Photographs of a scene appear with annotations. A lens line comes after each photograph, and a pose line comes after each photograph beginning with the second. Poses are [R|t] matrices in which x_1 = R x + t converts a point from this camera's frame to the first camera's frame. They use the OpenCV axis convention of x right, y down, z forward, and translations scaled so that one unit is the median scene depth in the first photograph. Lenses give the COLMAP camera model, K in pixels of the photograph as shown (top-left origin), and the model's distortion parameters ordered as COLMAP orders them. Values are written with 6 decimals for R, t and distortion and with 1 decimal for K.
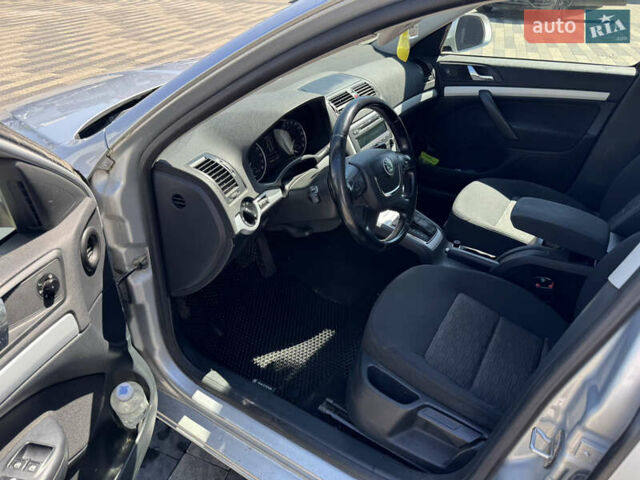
lens RADIAL K [[469.7, 0, 320.0], [0, 469.7, 240.0], [0, 0, 1]] dist [0.080234, -0.129680]
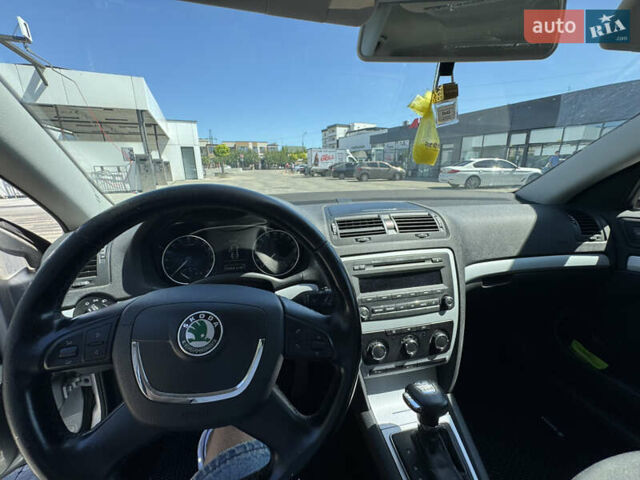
lens RADIAL K [[265.3, 0, 320.0], [0, 265.3, 240.0], [0, 0, 1]] dist [0.002288, 0.000358]
pose [[0.694770, 0.175708, -0.697439, 0.273438], [-0.374839, 0.916054, -0.142619, -0.171016], [0.613832, 0.360515, 0.702310, 0.612076]]
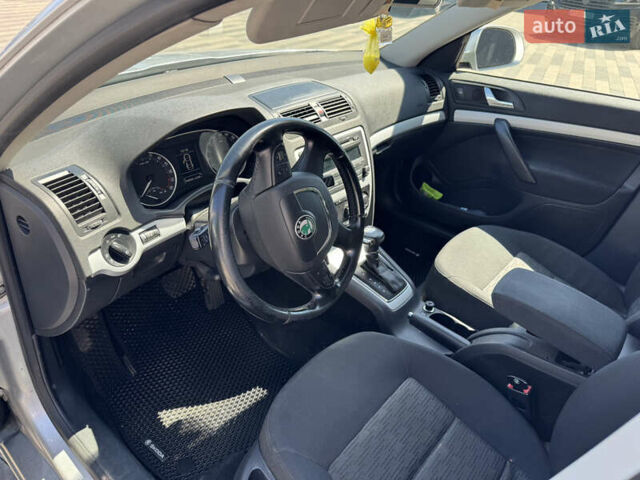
lens RADIAL K [[469.7, 0, 320.0], [0, 469.7, 240.0], [0, 0, 1]] dist [0.080234, -0.129680]
pose [[0.986880, 0.127249, -0.099373, 0.172914], [-0.128157, 0.991750, -0.002779, -0.077457], [0.098200, 0.015478, 0.995046, 0.183355]]
